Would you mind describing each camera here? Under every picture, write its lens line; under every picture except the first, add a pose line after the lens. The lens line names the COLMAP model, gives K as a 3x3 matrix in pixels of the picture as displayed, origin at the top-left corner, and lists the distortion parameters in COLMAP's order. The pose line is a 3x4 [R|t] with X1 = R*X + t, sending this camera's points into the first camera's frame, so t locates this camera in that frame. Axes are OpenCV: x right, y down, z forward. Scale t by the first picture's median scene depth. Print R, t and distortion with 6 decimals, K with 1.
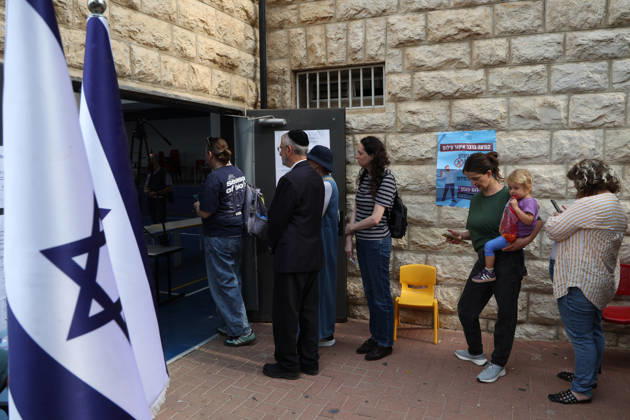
lens RADIAL K [[457.1, 0, 325.8], [0, 457.1, 201.5], [0, 0, 1]] dist [-0.048475, 0.009824]
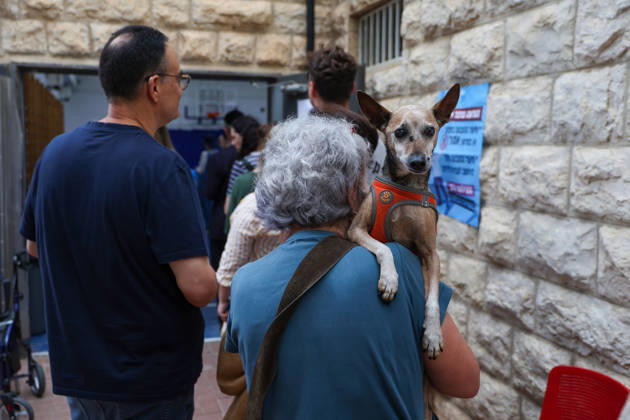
lens RADIAL K [[656.3, 0, 313.0], [0, 656.3, 209.0], [0, 0, 1]] dist [0.032930, 0.041859]
pose [[0.638226, 0.085208, -0.765119, 0.872788], [-0.079641, 0.995831, 0.044468, -0.023330], [0.765718, 0.032555, 0.642352, 0.333374]]
